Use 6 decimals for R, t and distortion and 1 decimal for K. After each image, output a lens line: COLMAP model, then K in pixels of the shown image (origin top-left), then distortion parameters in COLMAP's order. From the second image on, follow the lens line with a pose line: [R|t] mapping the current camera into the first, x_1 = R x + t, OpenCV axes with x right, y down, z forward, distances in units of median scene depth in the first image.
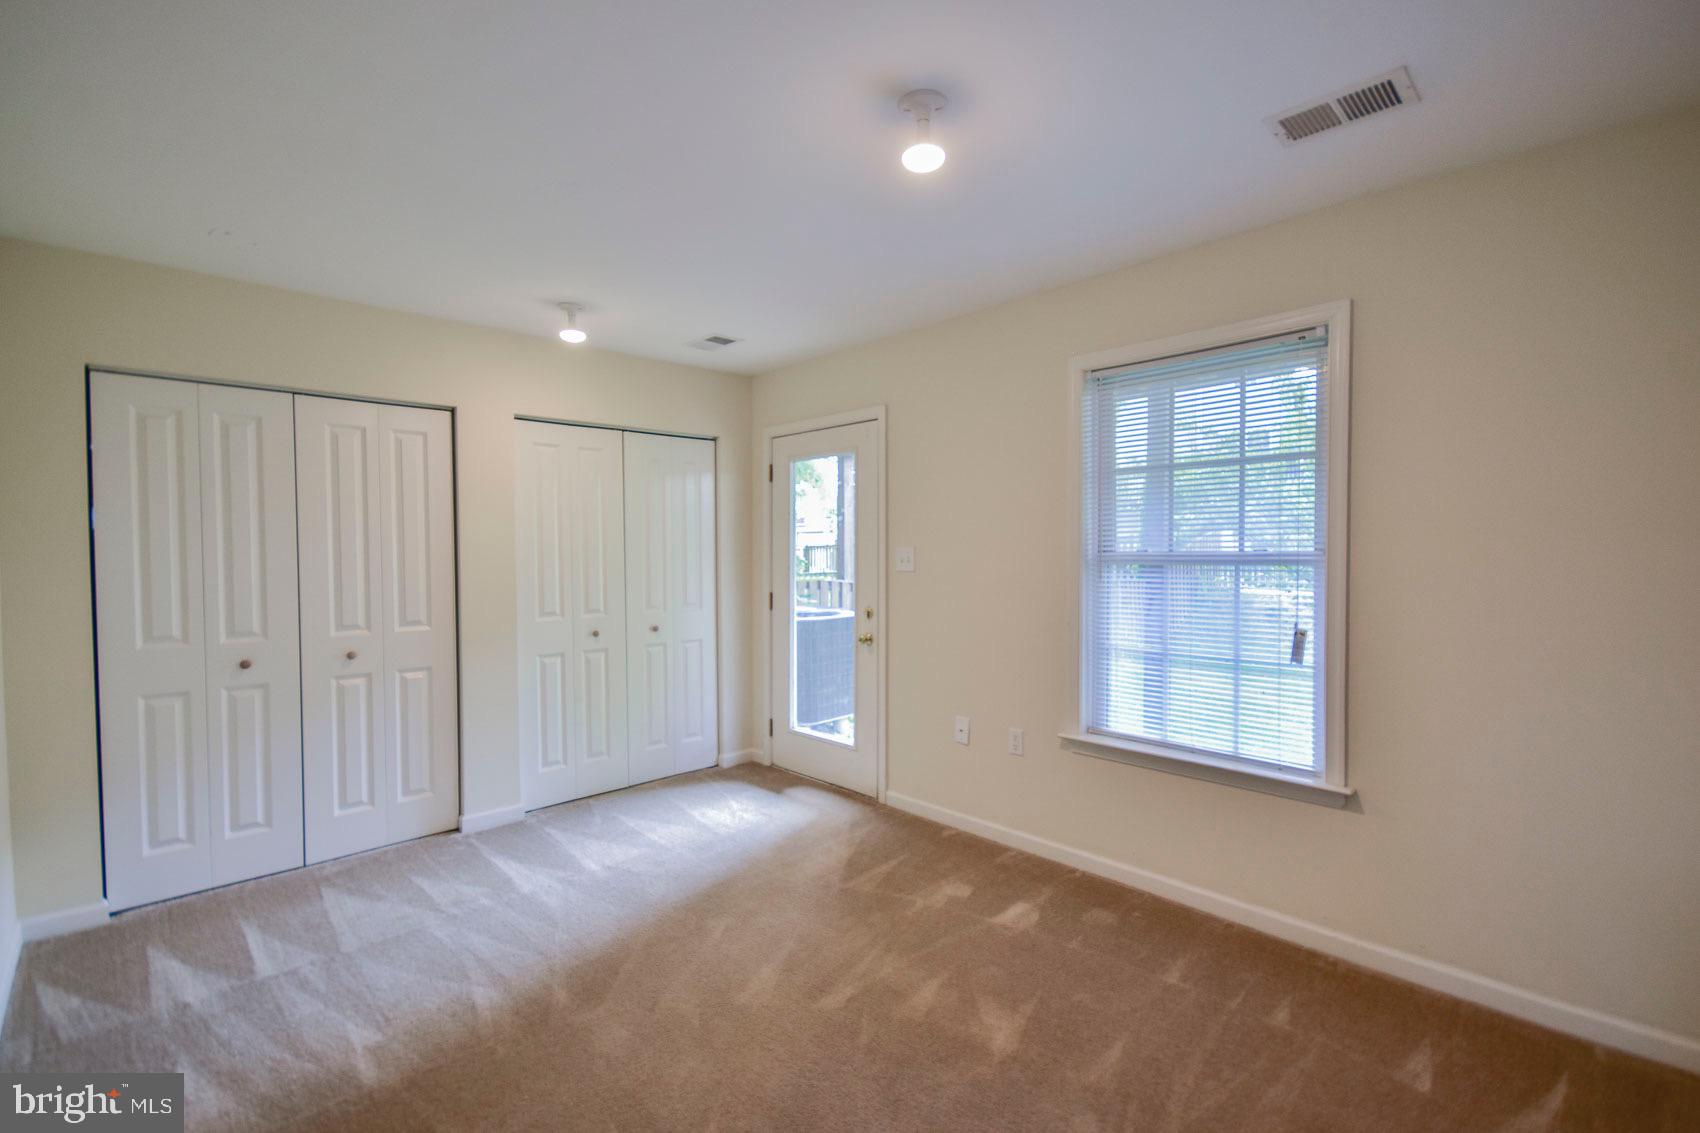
lens RADIAL K [[728.8, 0, 882.1], [0, 728.8, 567.4], [0, 0, 1]] dist [-0.014721, -0.000172]
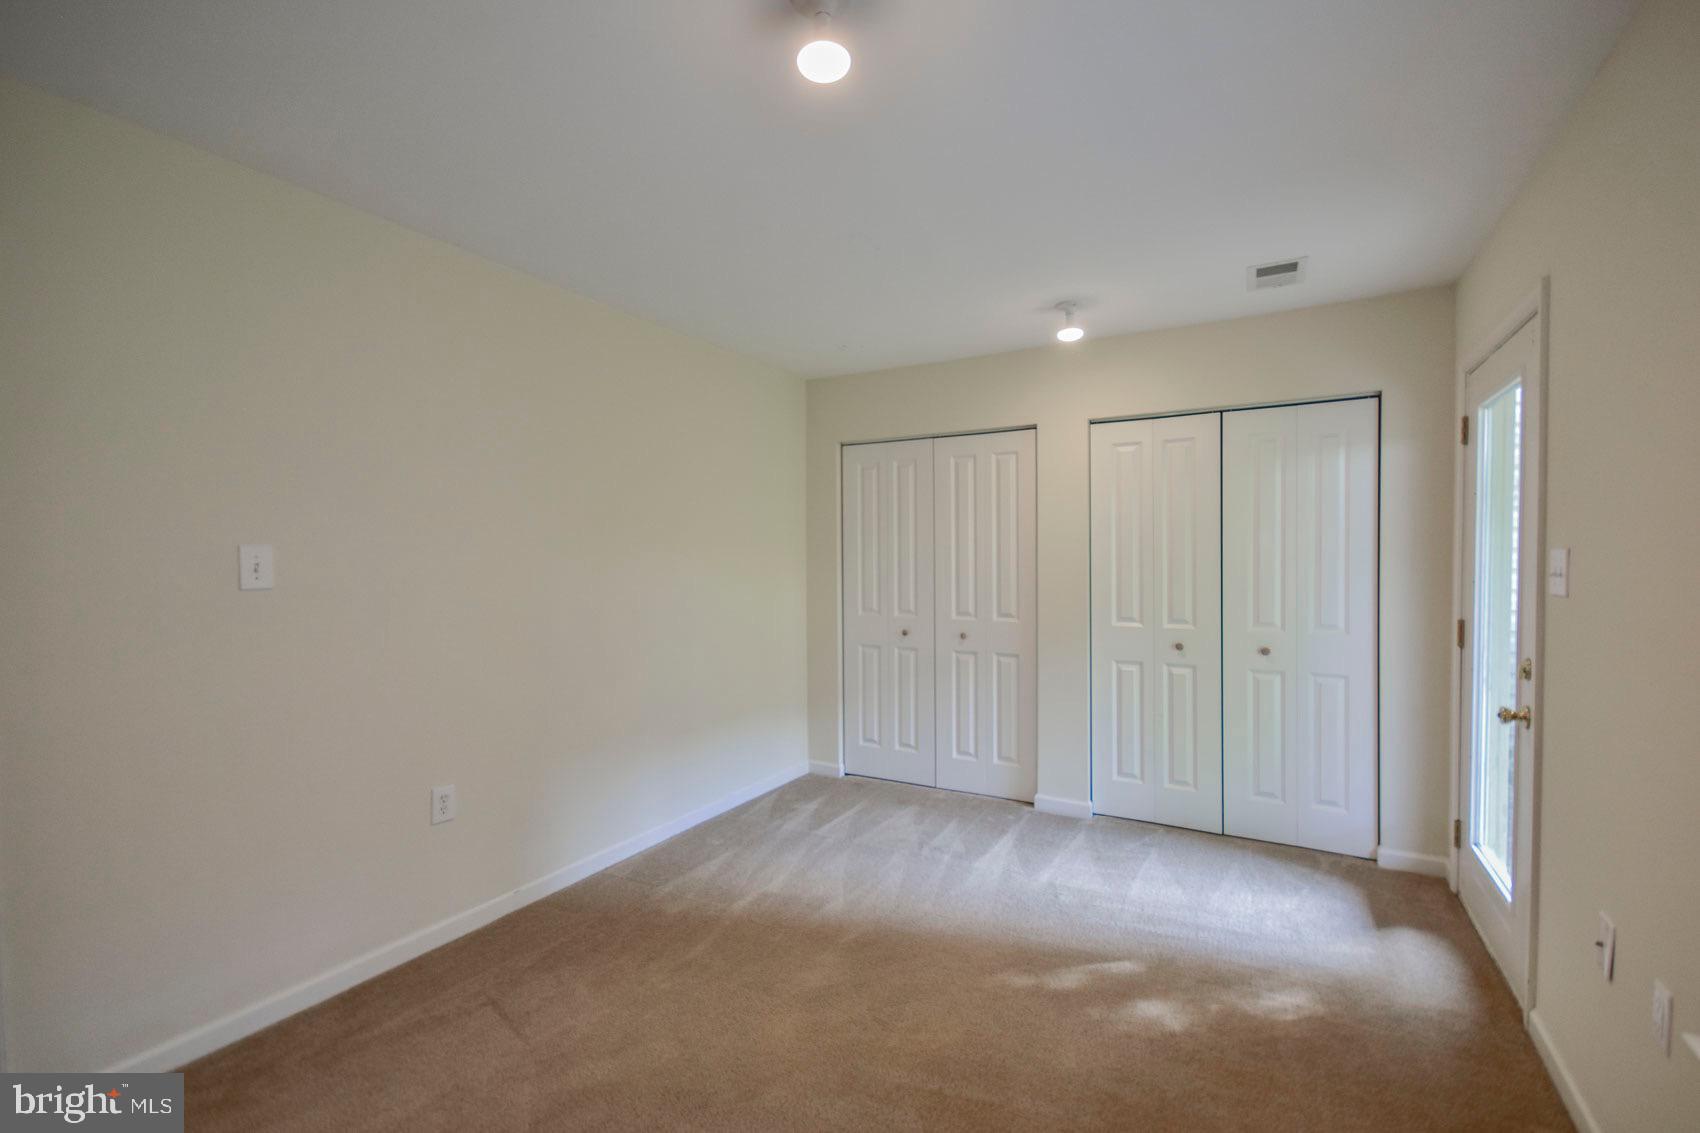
lens RADIAL K [[752.9, 0, 864.7], [0, 752.9, 572.6], [0, 0, 1]] dist [0.000017, 0.000314]
pose [[0.260298, 0.028837, -0.965098, 0.475147], [-0.021223, 0.999483, 0.024140, -0.016925], [0.965295, 0.014199, 0.260776, 0.462321]]
